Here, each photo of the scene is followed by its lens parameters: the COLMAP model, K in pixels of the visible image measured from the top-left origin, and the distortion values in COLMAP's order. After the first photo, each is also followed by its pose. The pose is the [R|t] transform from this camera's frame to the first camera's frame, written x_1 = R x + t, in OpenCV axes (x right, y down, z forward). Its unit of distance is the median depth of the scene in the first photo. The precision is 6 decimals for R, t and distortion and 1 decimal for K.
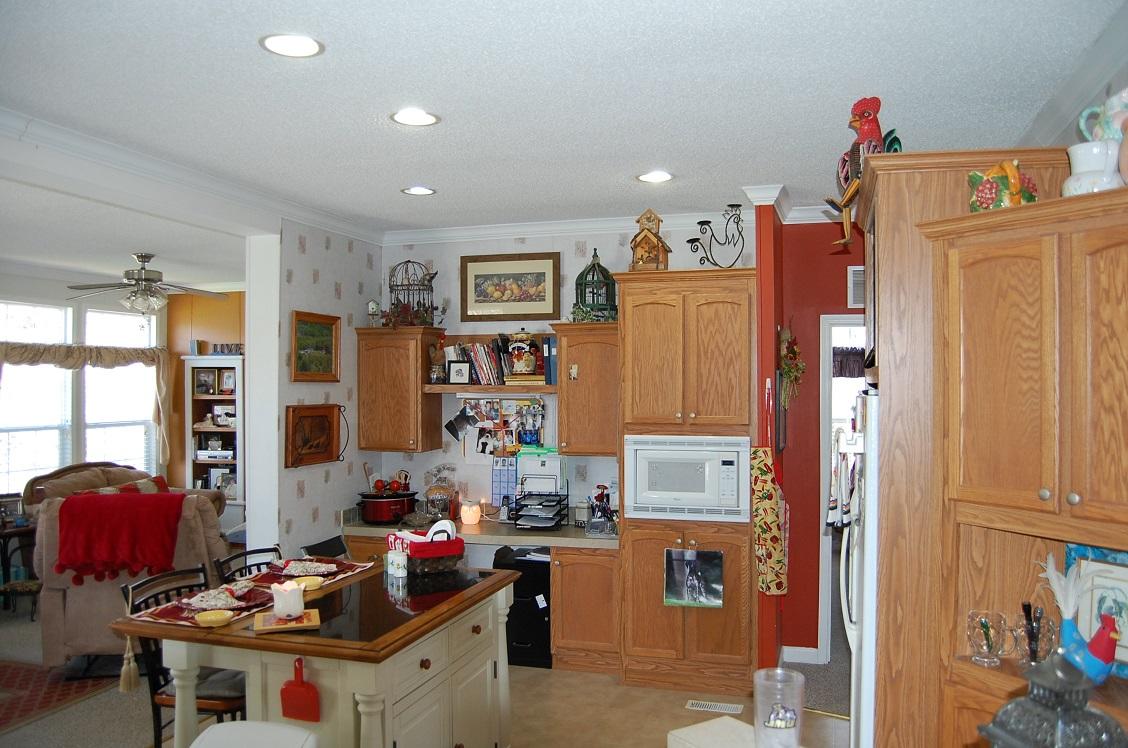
lens RADIAL K [[889.9, 0, 561.1], [0, 889.9, 377.2], [0, 0, 1]] dist [-0.089243, 0.039001]
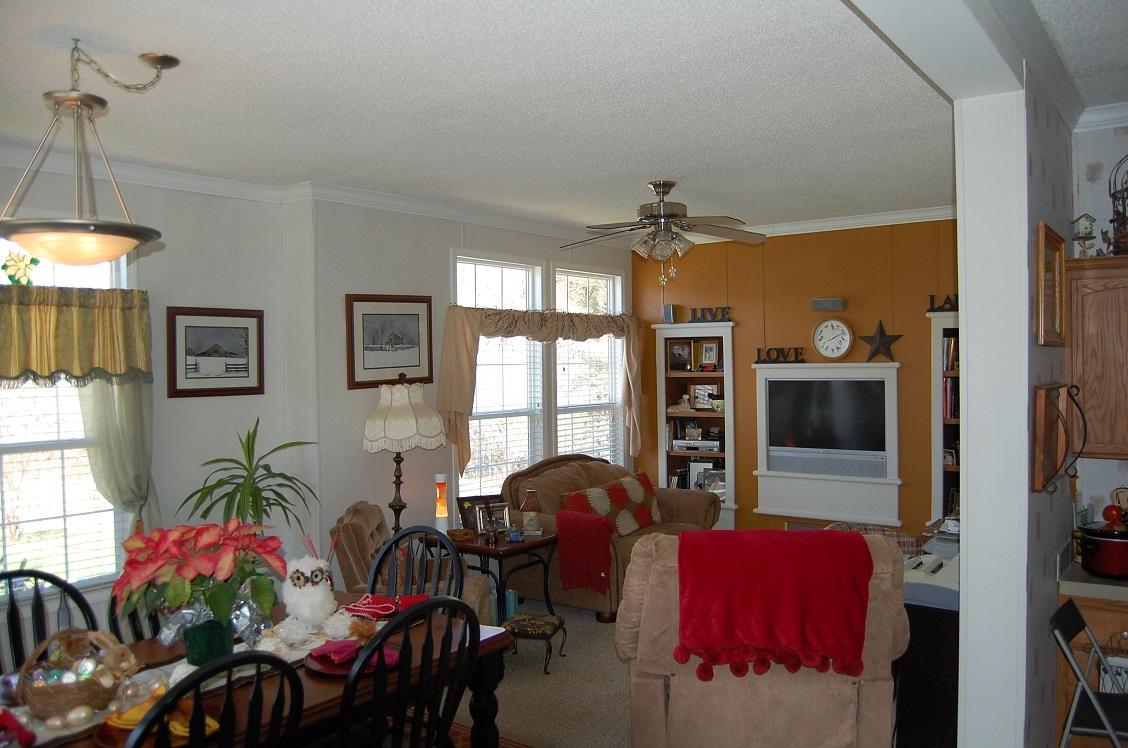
lens RADIAL K [[889.9, 0, 574.1], [0, 889.9, 367.7], [0, 0, 1]] dist [-0.089243, 0.039001]
pose [[0.938669, -0.009684, -0.344683, -0.217605], [0.014930, 0.999810, 0.012566, 0.004669], [0.344495, -0.016941, 0.938635, 0.195822]]
